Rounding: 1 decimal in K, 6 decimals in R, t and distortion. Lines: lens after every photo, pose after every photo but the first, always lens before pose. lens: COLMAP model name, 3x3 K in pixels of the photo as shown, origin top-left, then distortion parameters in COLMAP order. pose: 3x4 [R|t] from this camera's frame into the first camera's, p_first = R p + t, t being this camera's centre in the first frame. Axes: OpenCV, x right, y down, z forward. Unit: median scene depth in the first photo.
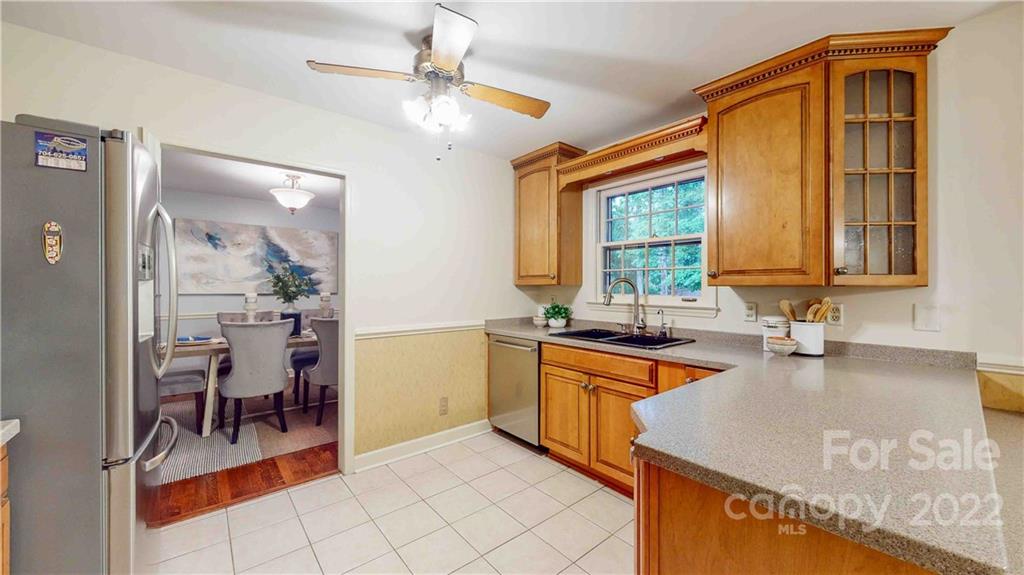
lens RADIAL K [[375.4, 0, 509.9], [0, 375.4, 285.7], [0, 0, 1]] dist [-0.000747, -0.000162]
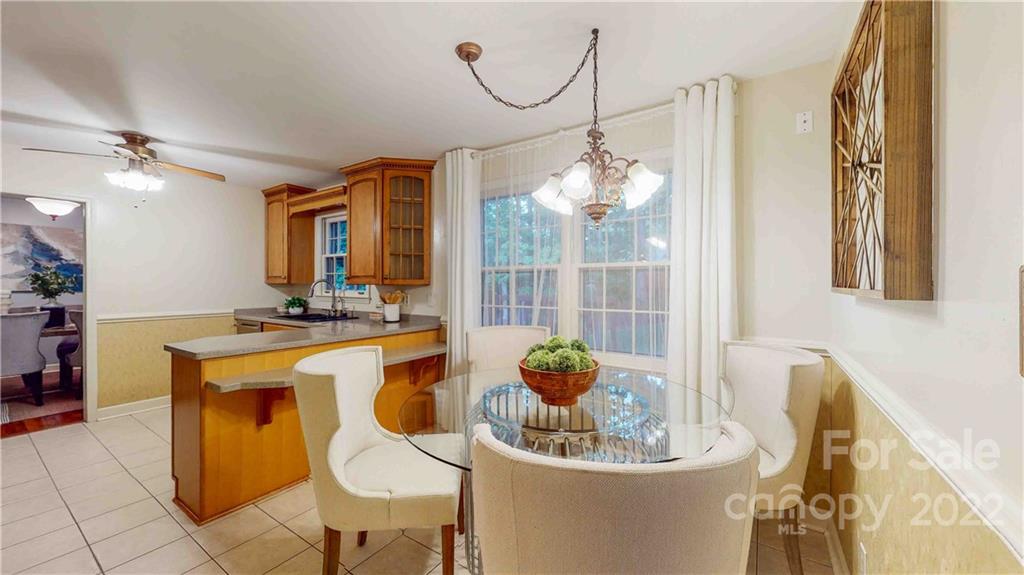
lens RADIAL K [[375.4, 0, 509.9], [0, 375.4, 285.7], [0, 0, 1]] dist [-0.000747, -0.000162]
pose [[0.958331, -0.000129, 0.285660, 0.504087], [-0.002207, 0.999967, 0.007856, -0.005978], [-0.285652, -0.008159, 0.958299, -0.580625]]
